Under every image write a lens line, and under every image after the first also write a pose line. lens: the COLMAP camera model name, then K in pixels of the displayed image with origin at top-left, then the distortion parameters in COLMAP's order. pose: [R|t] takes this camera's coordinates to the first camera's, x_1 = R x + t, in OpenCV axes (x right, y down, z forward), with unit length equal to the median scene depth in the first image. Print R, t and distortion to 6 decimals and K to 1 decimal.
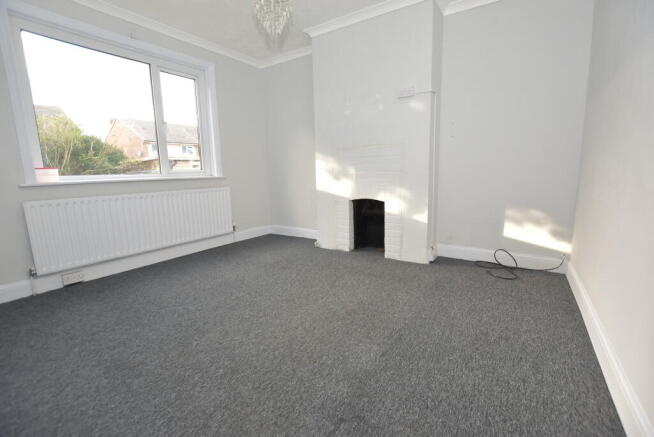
lens RADIAL K [[289.6, 0, 327.0], [0, 289.6, 218.5], [0, 0, 1]] dist [-0.000906, -0.000124]
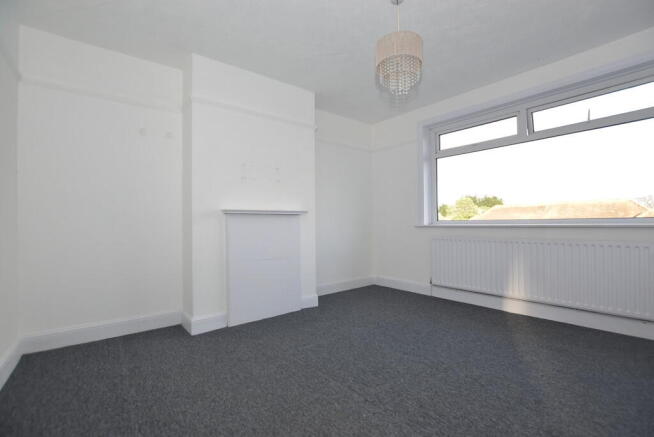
lens RADIAL K [[289.6, 0, 327.0], [0, 289.6, 218.5], [0, 0, 1]] dist [-0.000906, -0.000124]
pose [[-0.282330, 0.018818, -0.959133, 0.438620], [-0.129878, 0.989853, 0.057651, -0.114641], [0.950485, 0.140847, -0.277021, 0.580464]]
